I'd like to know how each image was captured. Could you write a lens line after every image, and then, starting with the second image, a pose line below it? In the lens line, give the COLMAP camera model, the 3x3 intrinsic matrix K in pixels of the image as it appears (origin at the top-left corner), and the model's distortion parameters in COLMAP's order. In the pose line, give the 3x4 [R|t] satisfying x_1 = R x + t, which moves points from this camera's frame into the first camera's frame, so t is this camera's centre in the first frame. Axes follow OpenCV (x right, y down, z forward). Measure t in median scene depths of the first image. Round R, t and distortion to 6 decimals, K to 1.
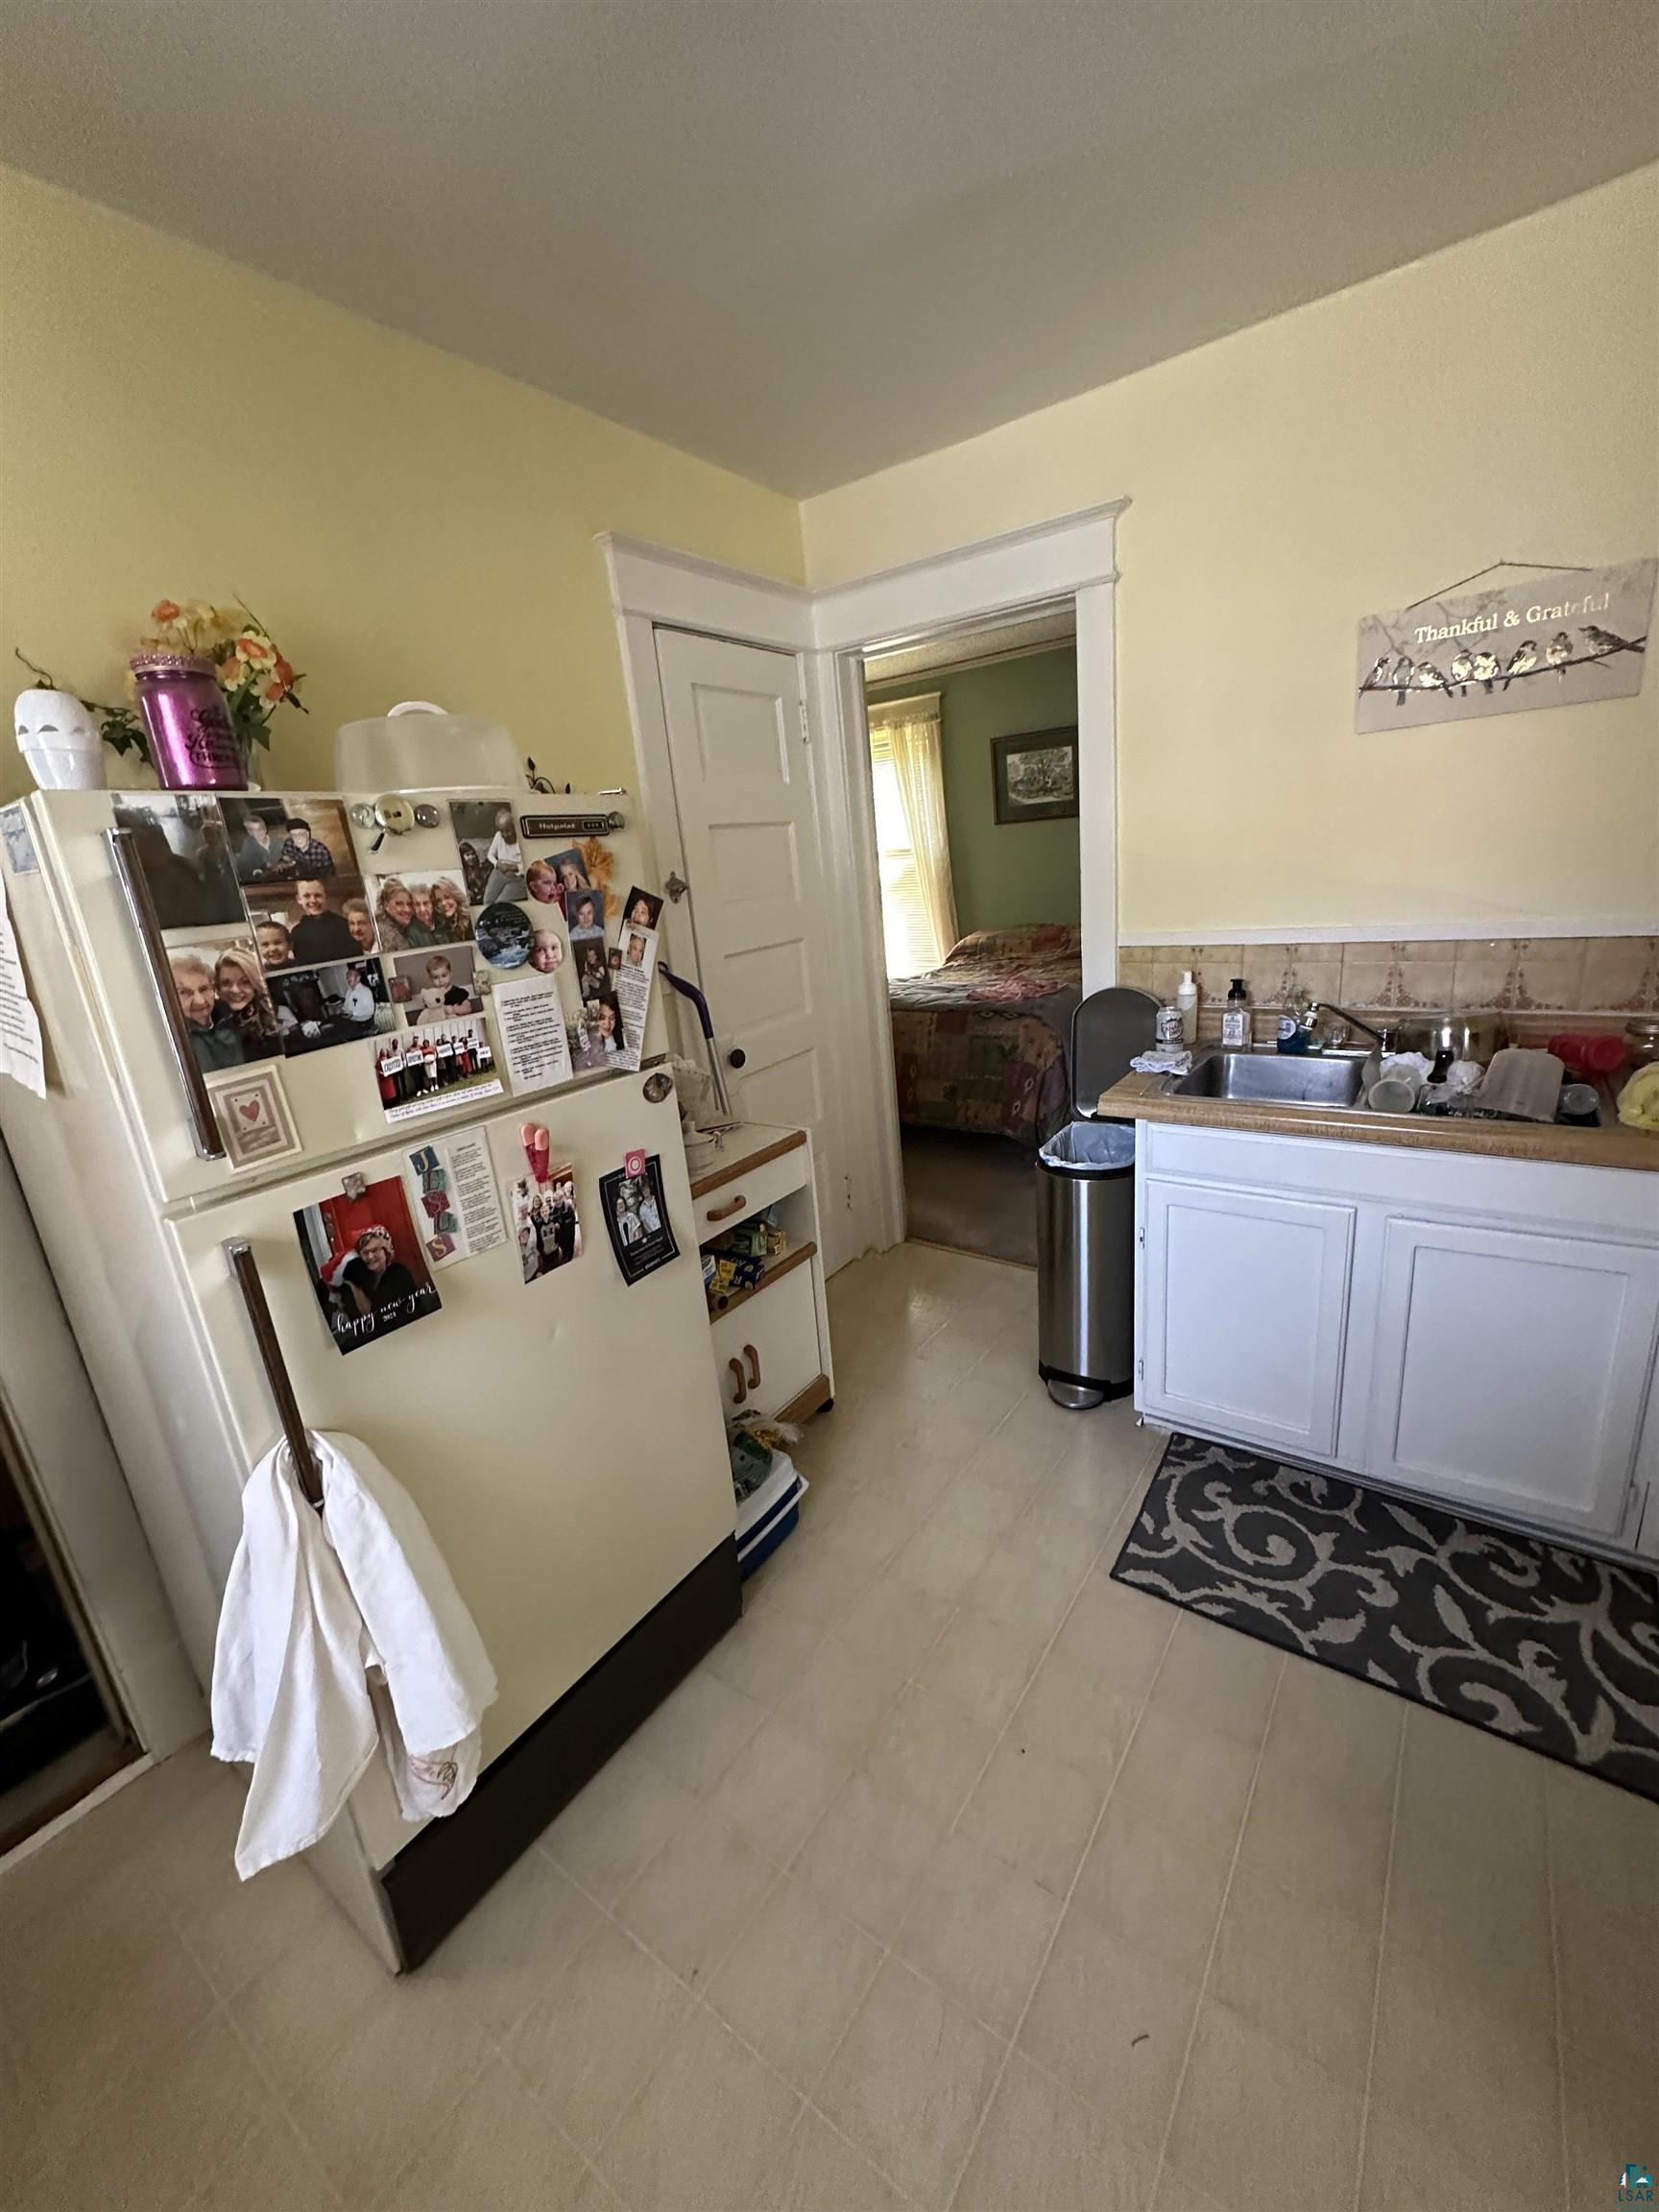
lens RADIAL K [[881.8, 0, 830.8], [0, 881.8, 1106.9], [0, 0, 1]] dist [-0.000912, 0.000625]
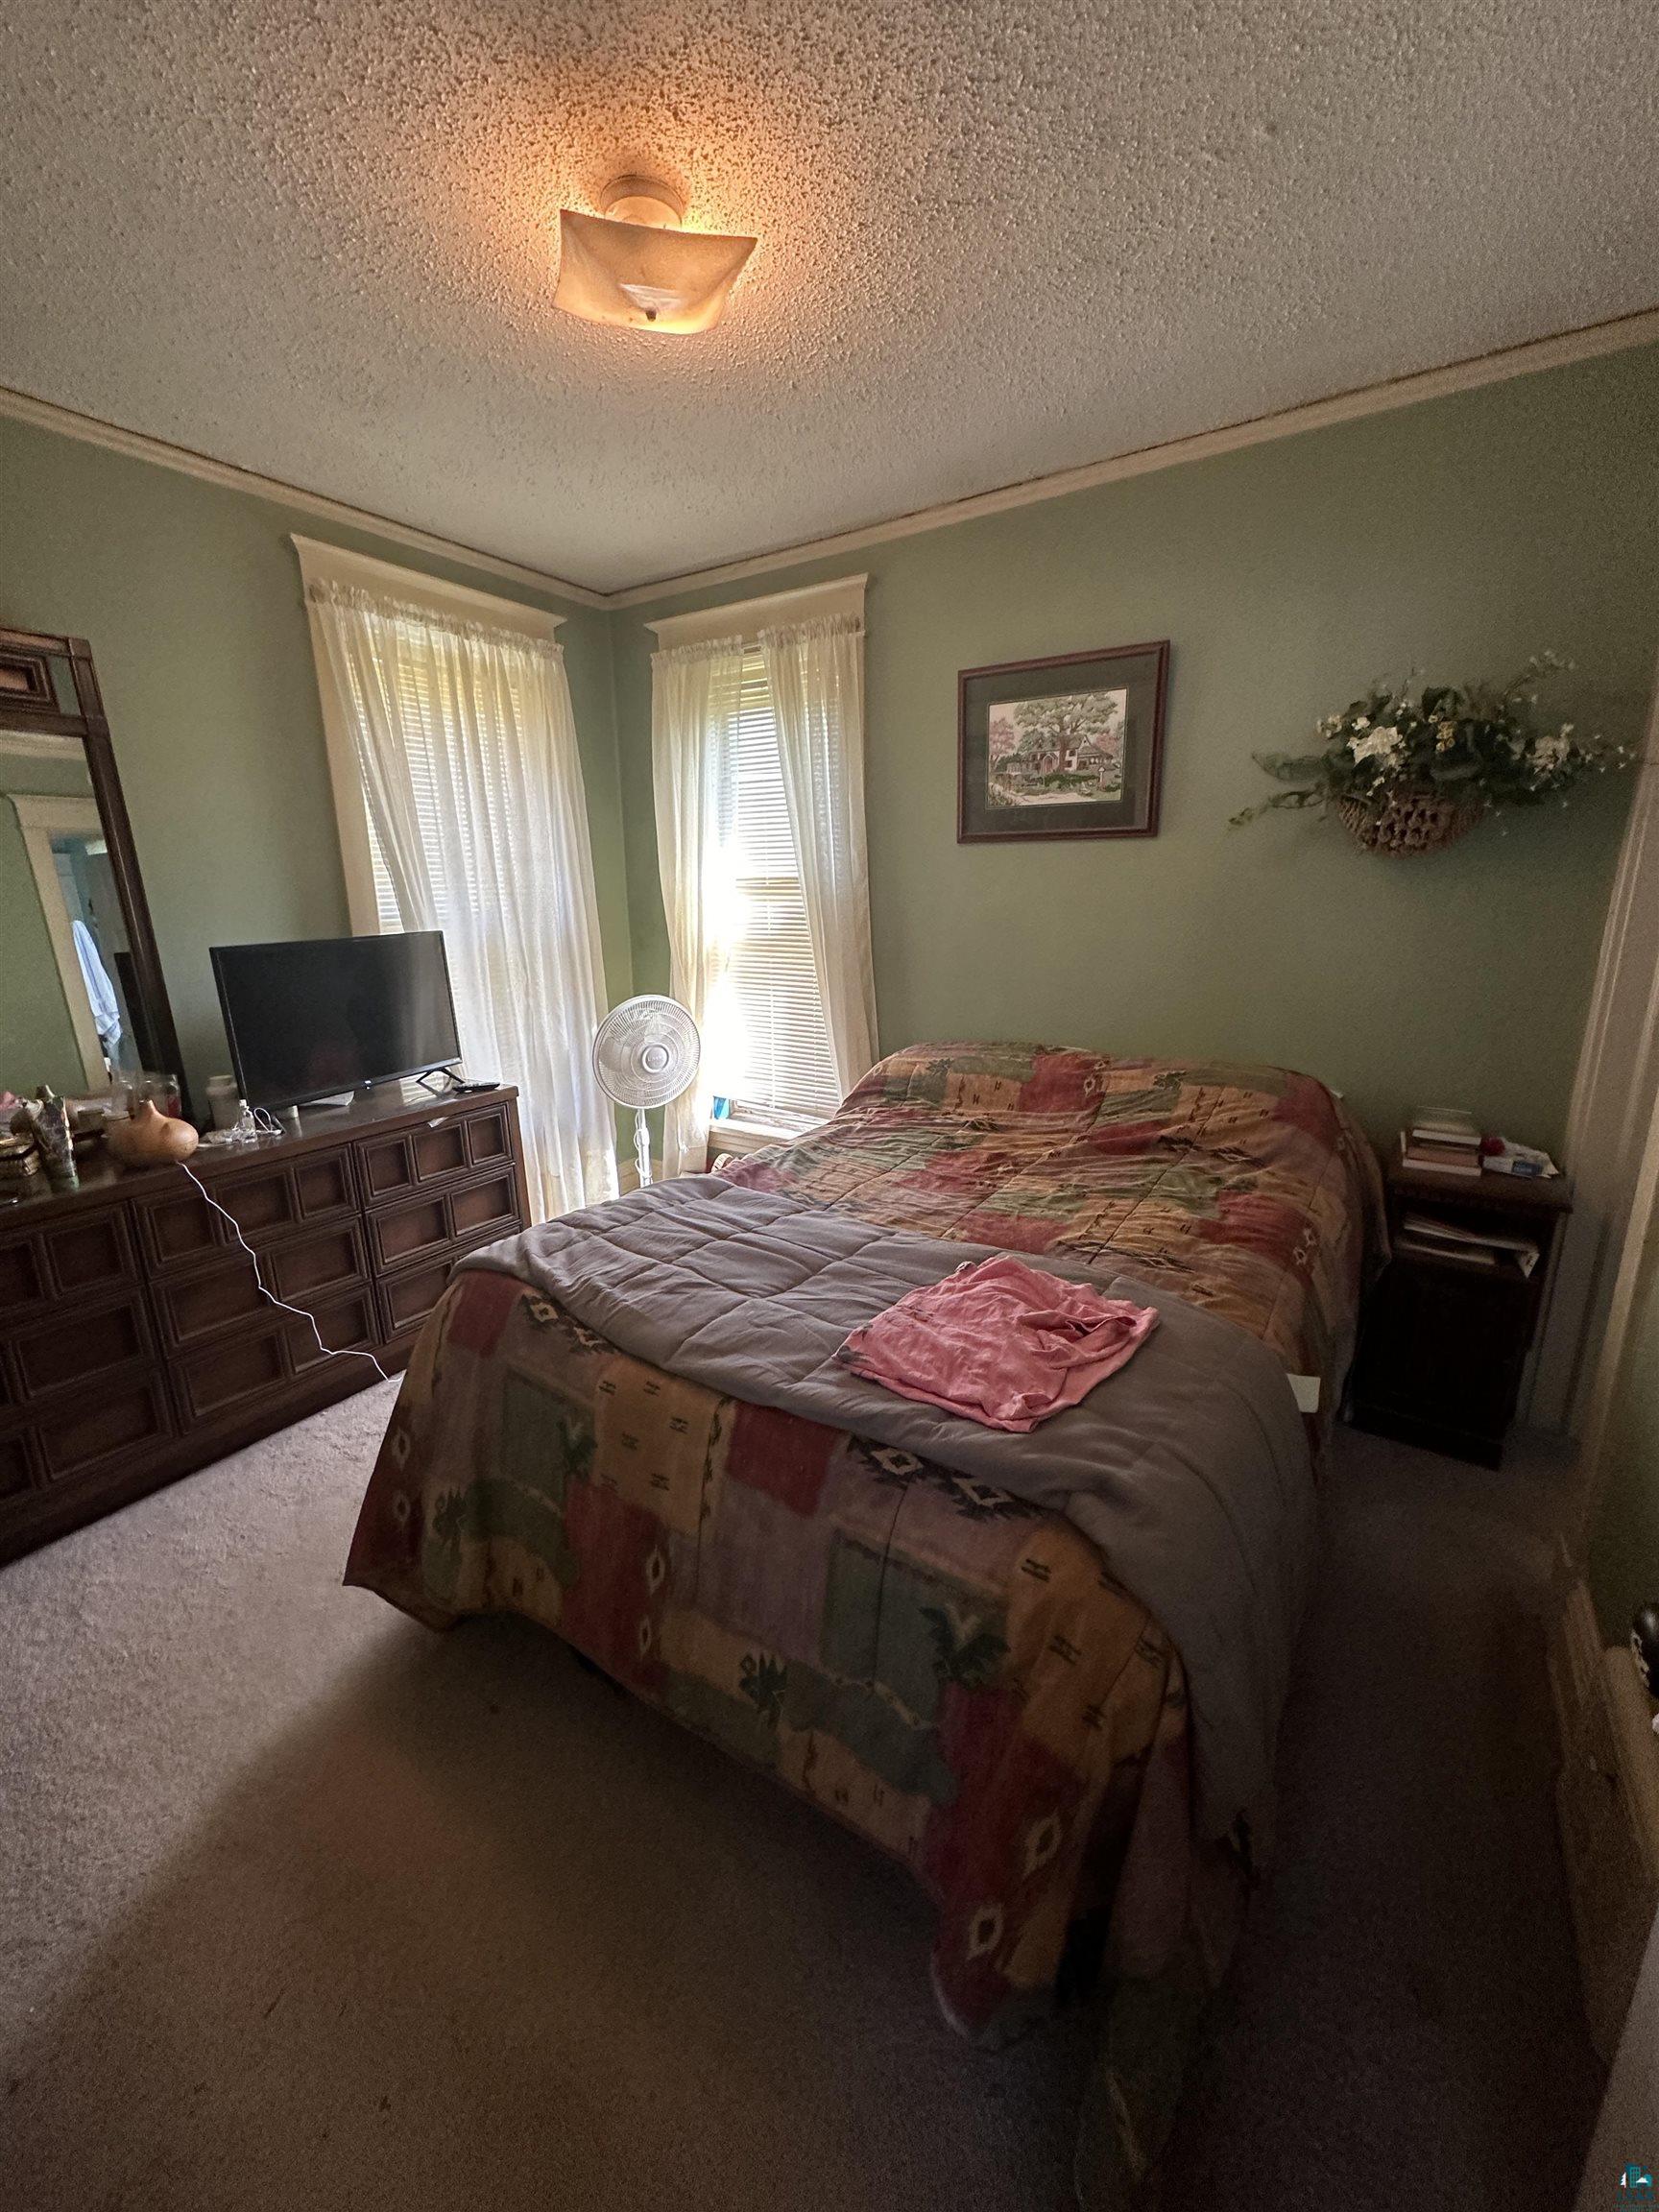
lens RADIAL K [[881.8, 0, 830.8], [0, 881.8, 1106.9], [0, 0, 1]] dist [-0.000912, 0.000625]
pose [[0.995909, 0.066562, 0.061119, 0.095050], [-0.064026, 0.997040, -0.042560, -0.146085], [-0.063771, 0.038472, 0.997223, 0.519204]]
